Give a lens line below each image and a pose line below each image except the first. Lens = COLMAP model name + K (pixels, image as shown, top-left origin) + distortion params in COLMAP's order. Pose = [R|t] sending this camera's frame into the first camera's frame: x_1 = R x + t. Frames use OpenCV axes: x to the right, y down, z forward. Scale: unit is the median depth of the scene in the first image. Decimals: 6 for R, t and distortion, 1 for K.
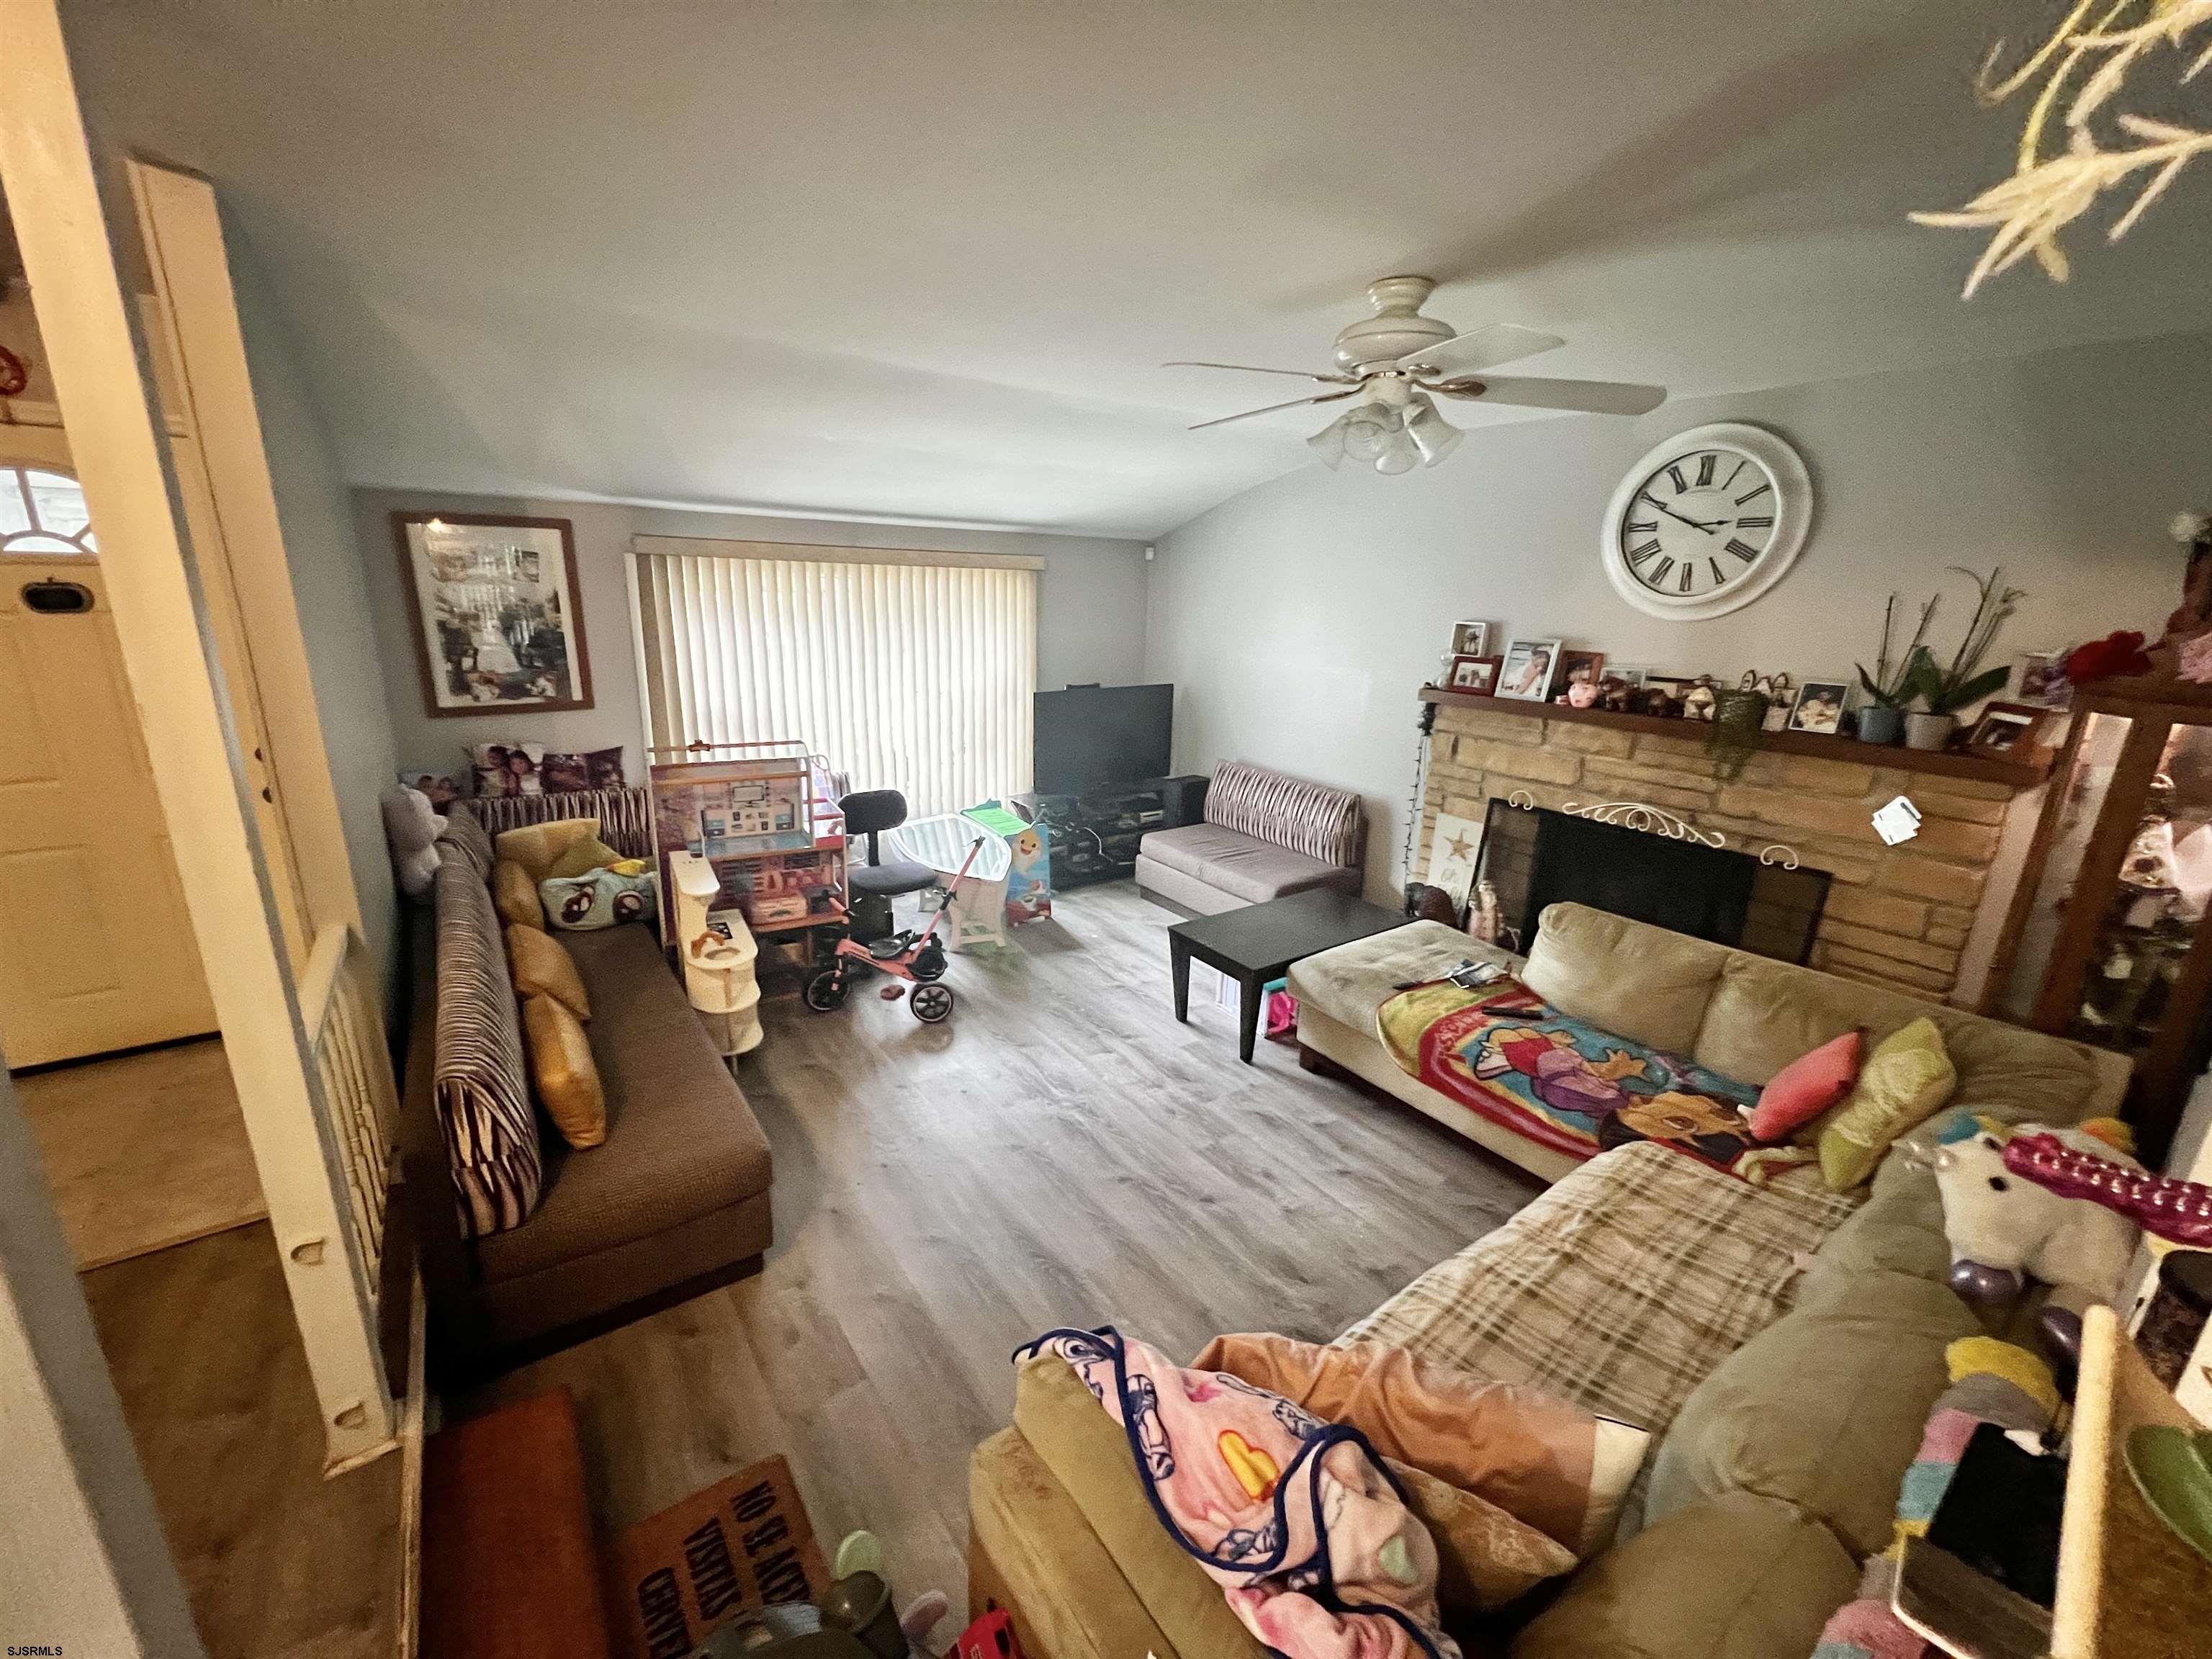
lens RADIAL K [[886.4, 0, 1094.9], [0, 886.4, 819.3], [0, 0, 1]] dist [-0.004189, 0.000451]
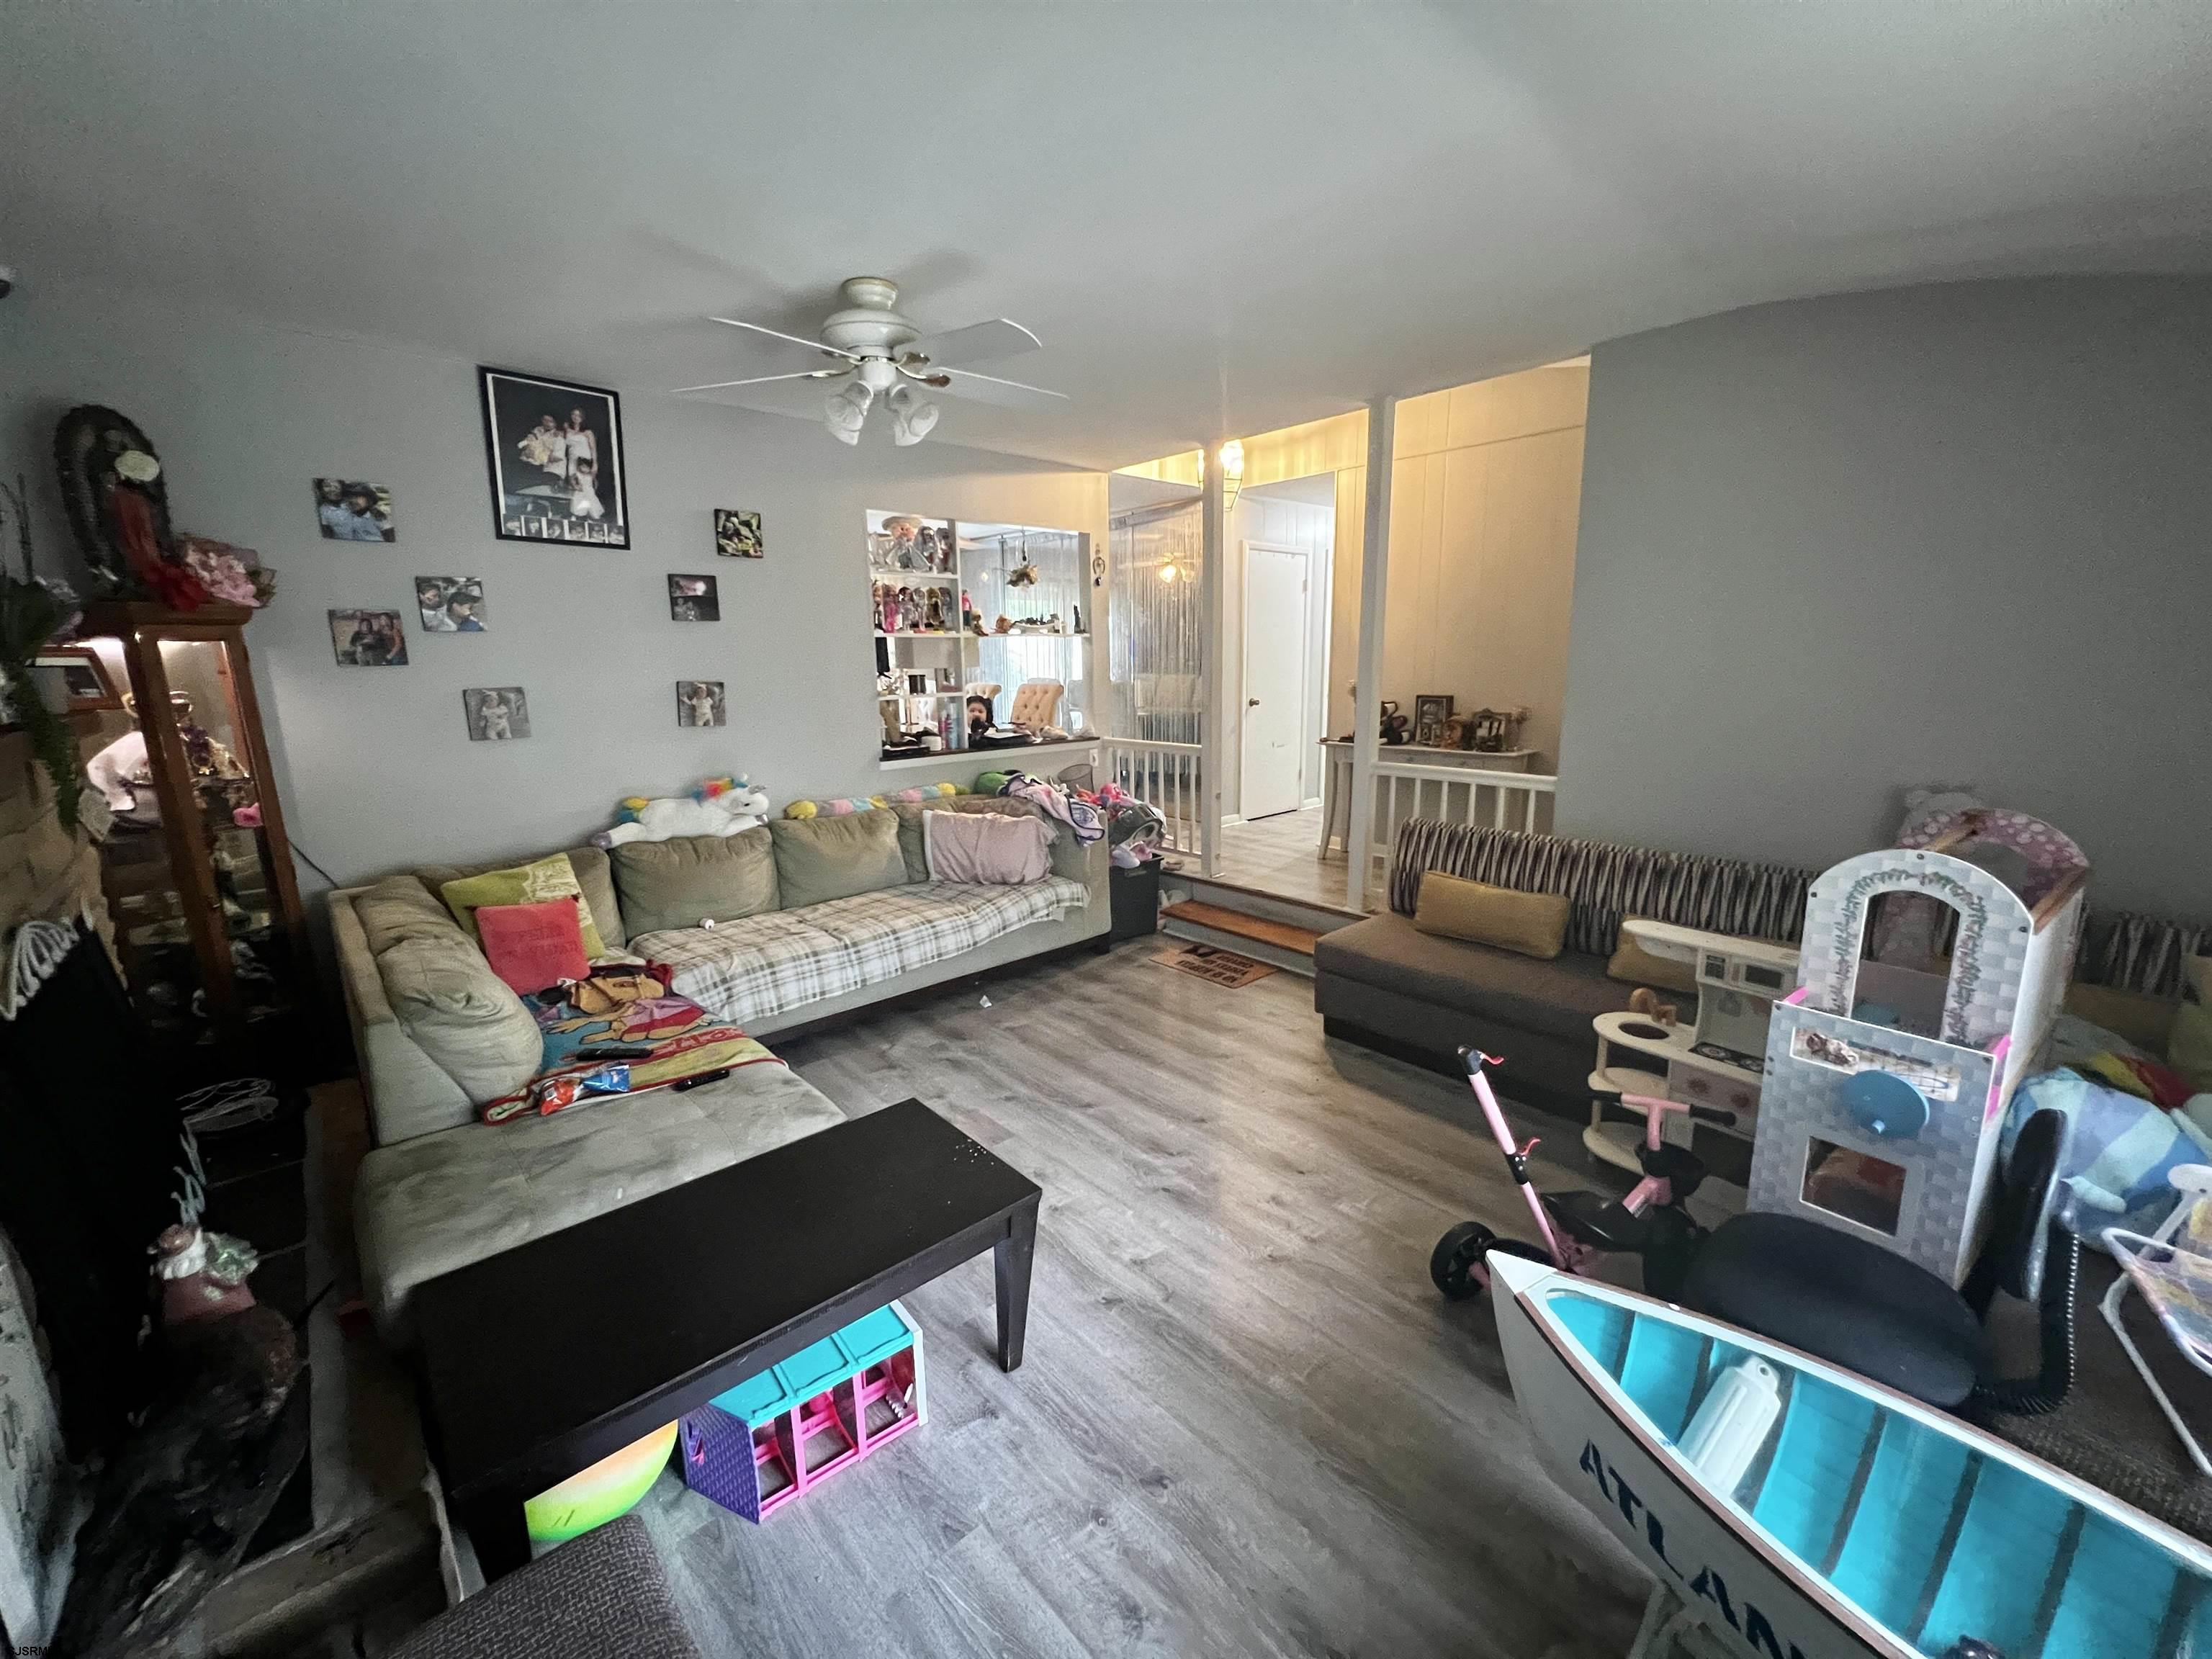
lens RADIAL K [[886.4, 0, 1103.4], [0, 886.4, 825.9], [0, 0, 1]] dist [-0.004189, 0.000451]
pose [[-0.991848, 0.011281, -0.126923, 0.120667], [-0.045484, 0.899107, 0.435359, -0.298511], [0.119029, 0.437583, -0.891265, 1.500532]]
